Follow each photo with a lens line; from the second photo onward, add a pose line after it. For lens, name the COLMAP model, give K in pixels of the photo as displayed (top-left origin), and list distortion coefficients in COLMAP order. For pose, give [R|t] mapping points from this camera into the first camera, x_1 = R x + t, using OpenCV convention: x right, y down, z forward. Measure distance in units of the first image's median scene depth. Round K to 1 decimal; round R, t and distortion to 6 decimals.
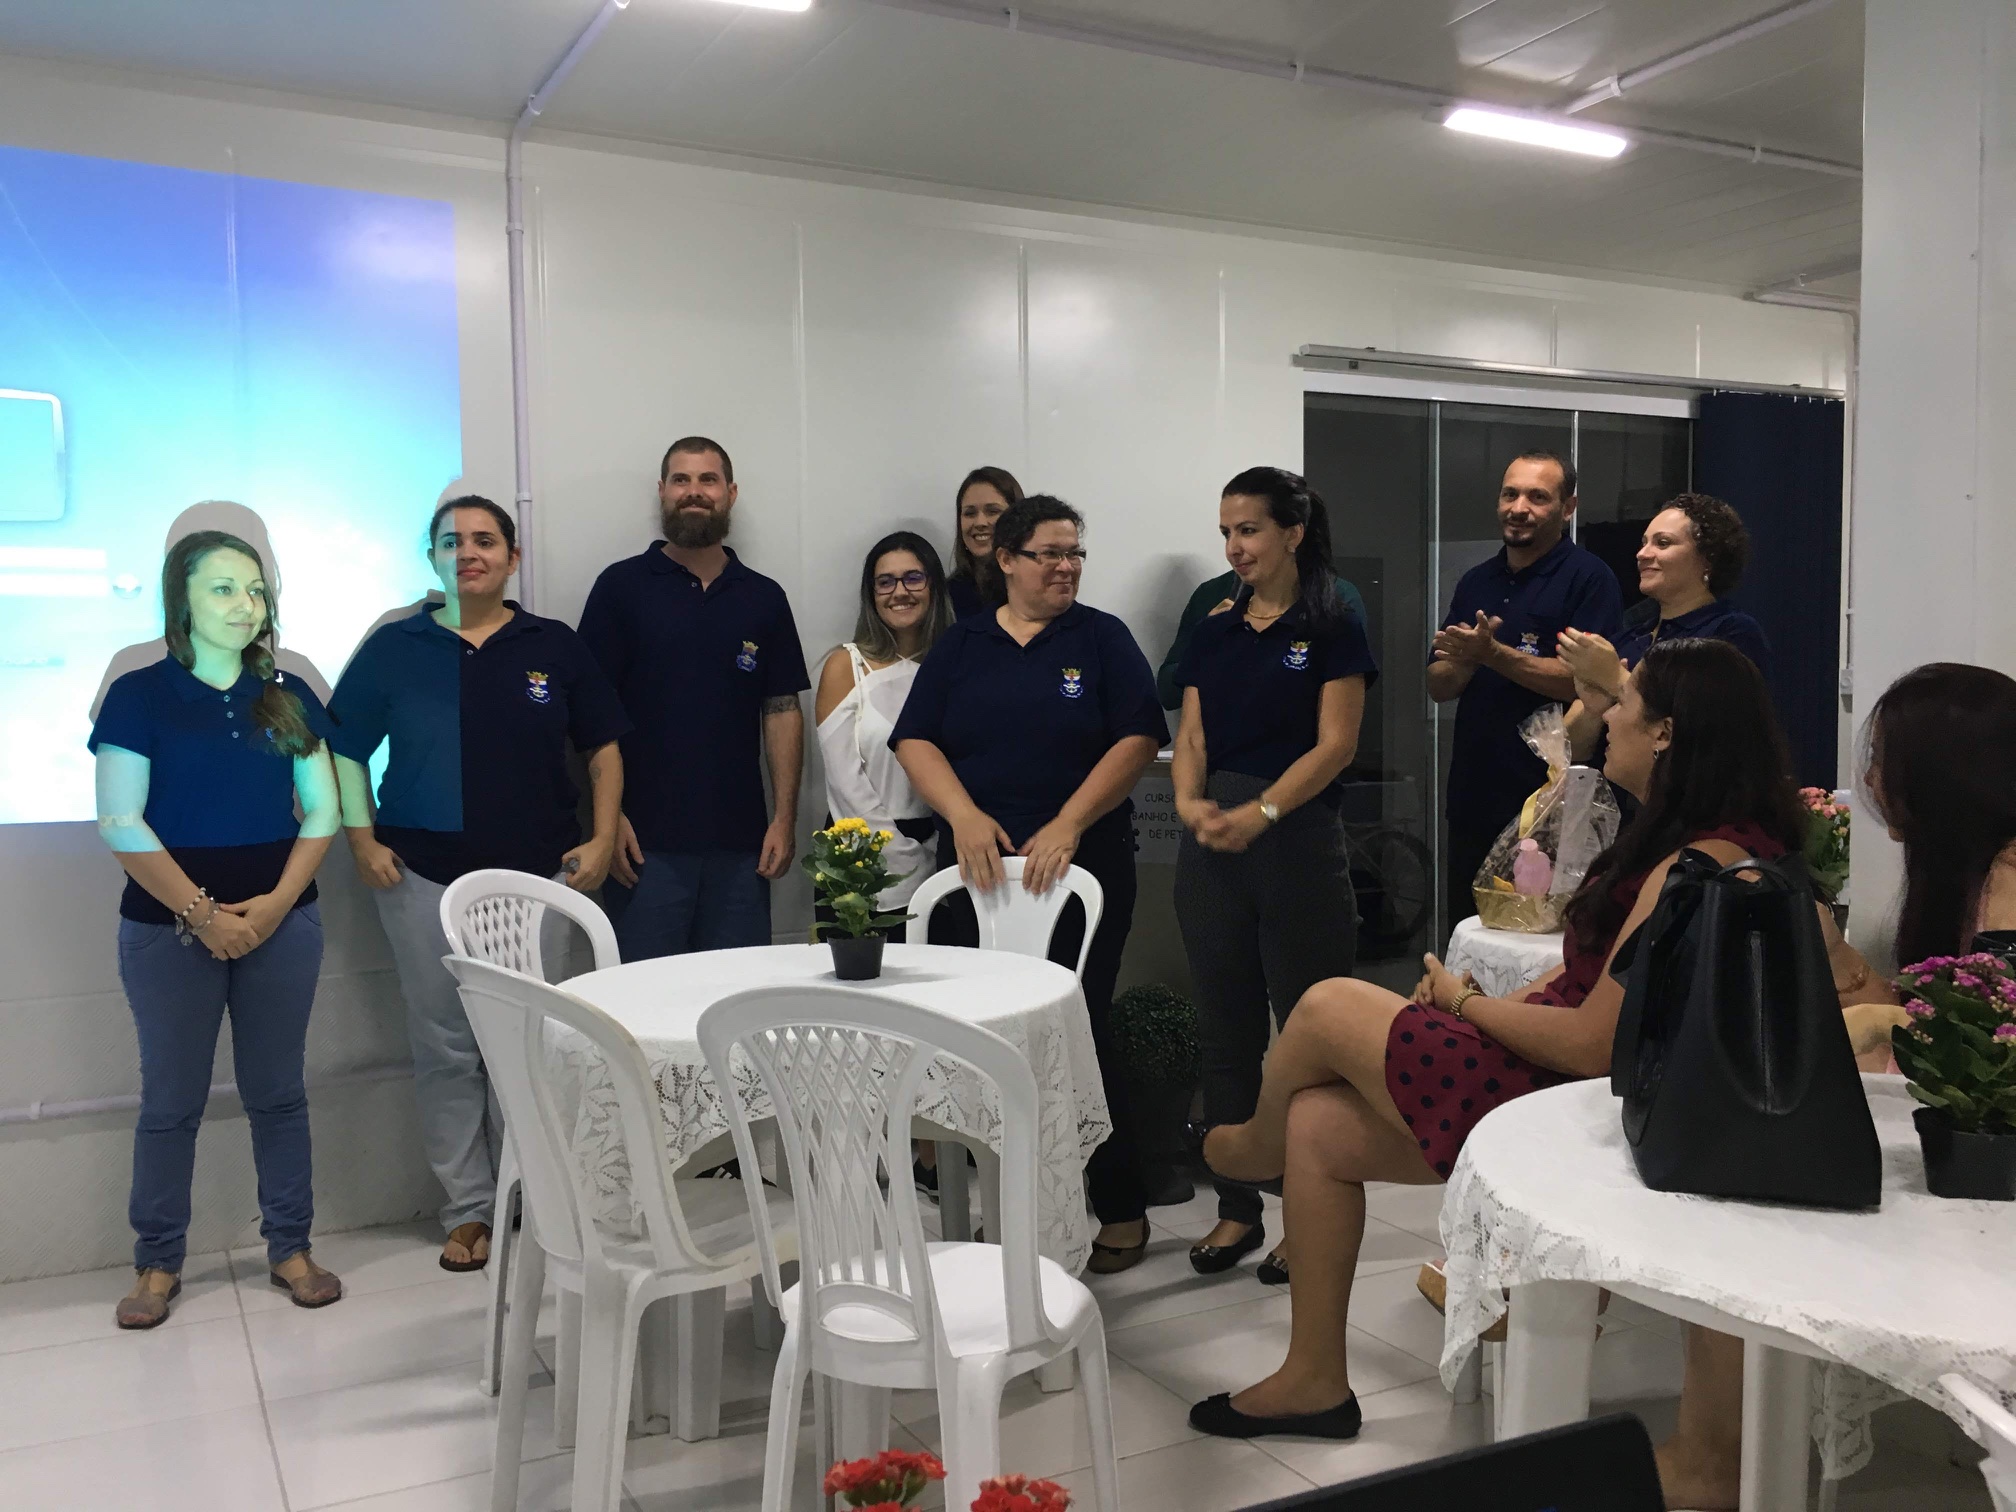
lens RADIAL K [[1853.9, 0, 1008.0], [0, 1853.9, 756.0], [0, 0, 1]] dist [0.005063, -0.116055]
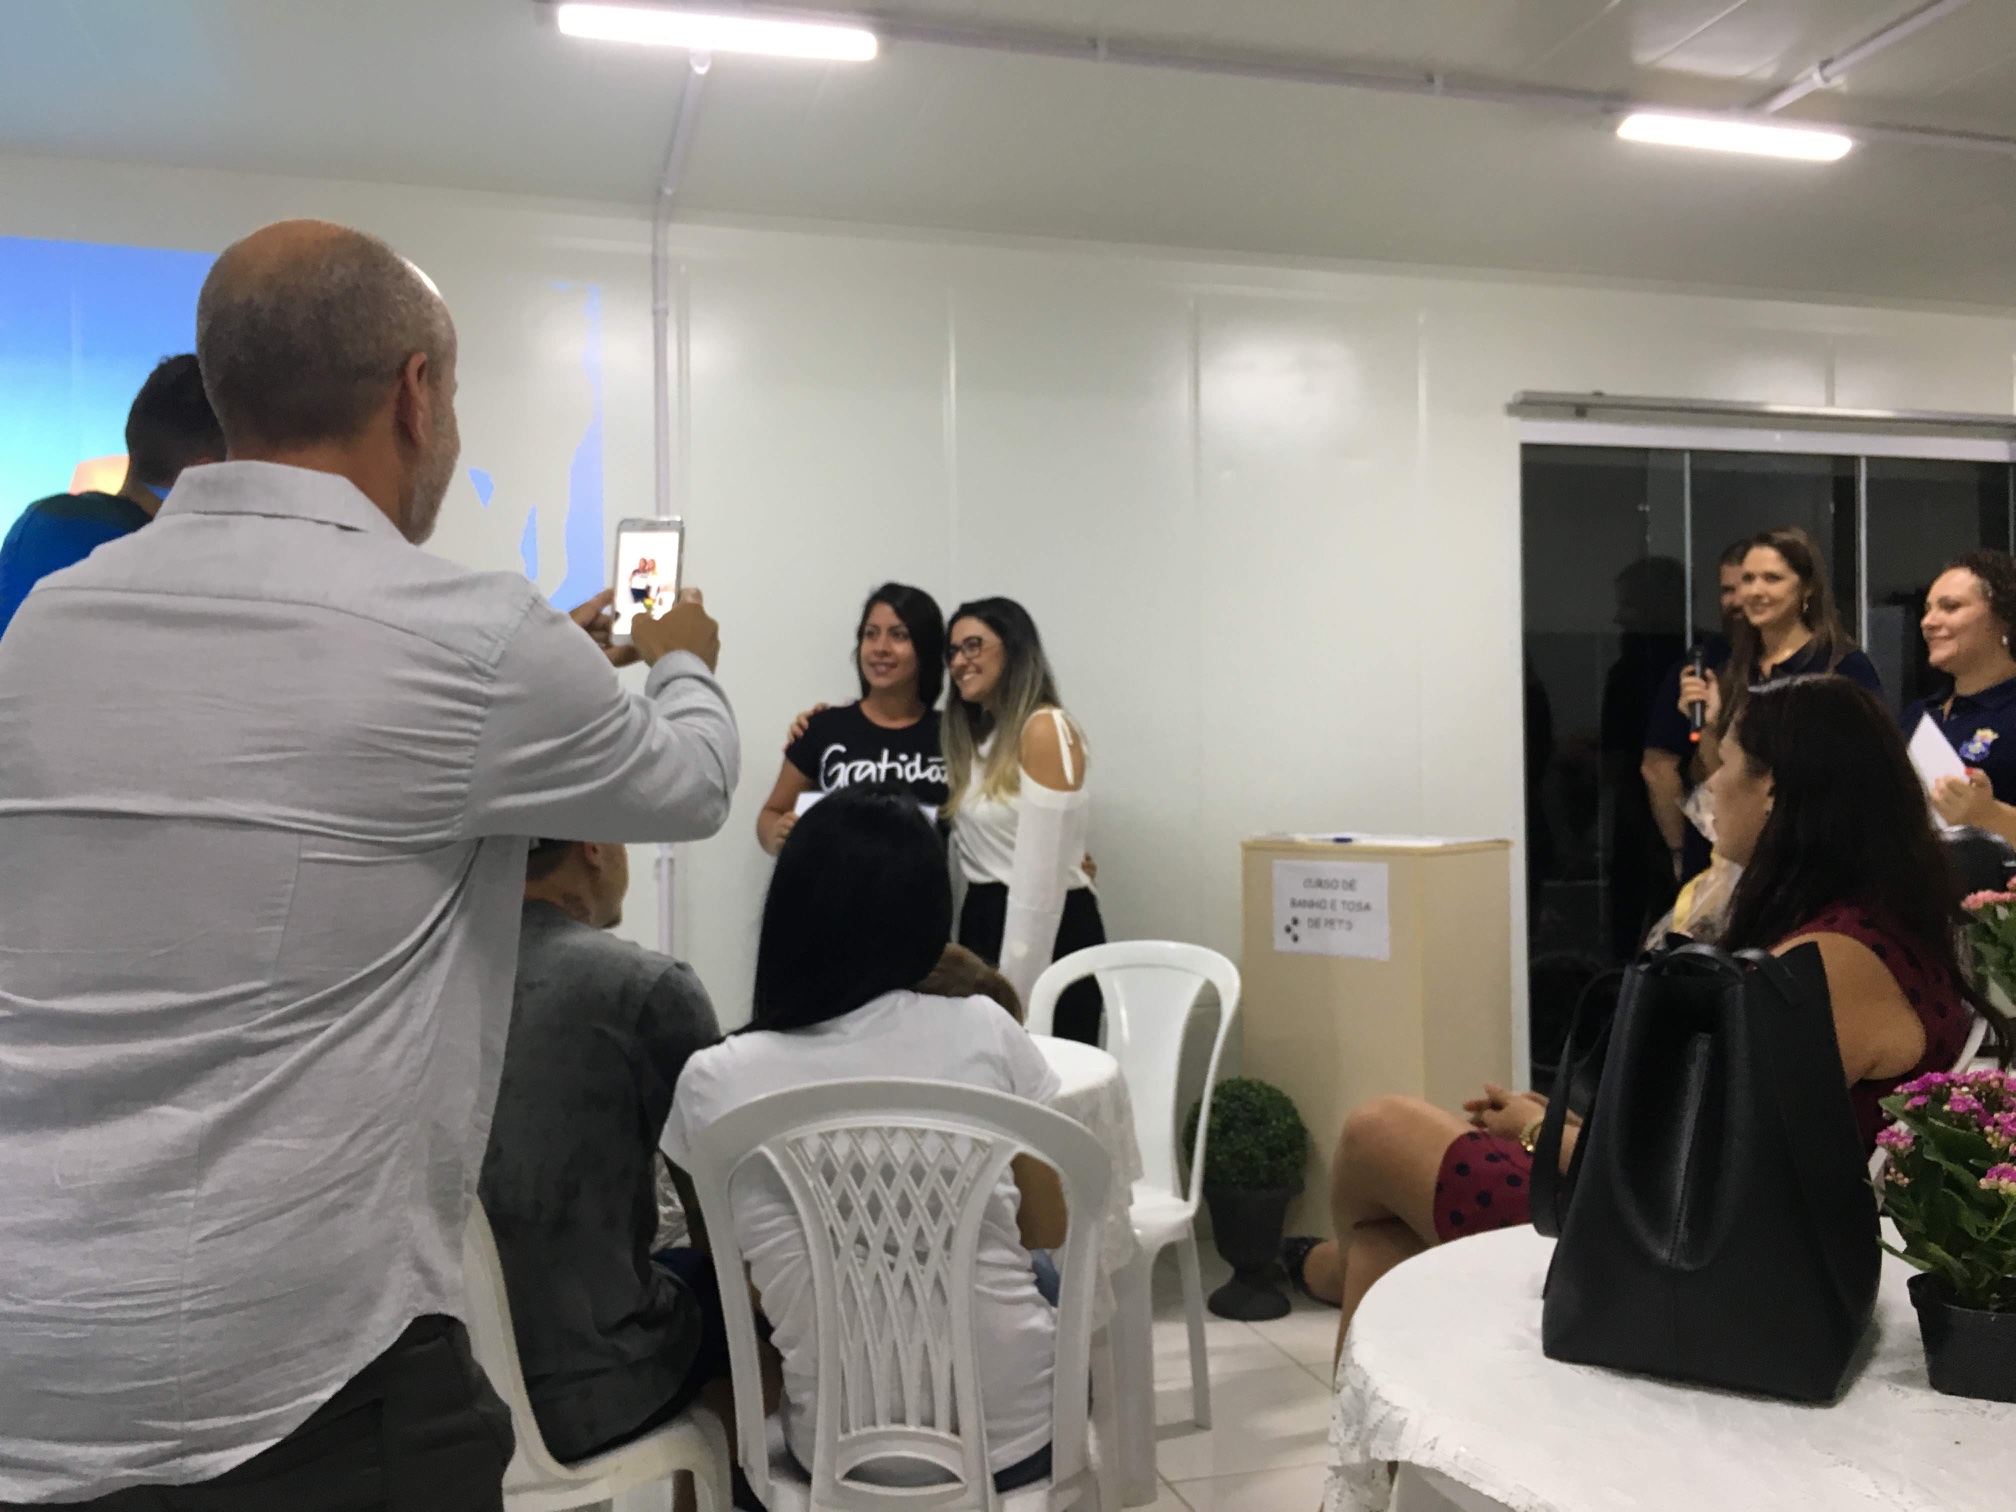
lens RADIAL K [[1853.9, 0, 1008.0], [0, 1853.9, 756.0], [0, 0, 1]] dist [0.005063, -0.116055]
pose [[0.971628, -0.000725, -0.236512, 0.192416], [-0.013063, 0.998304, -0.056723, 0.016193], [0.236152, 0.058203, 0.969971, 0.100439]]
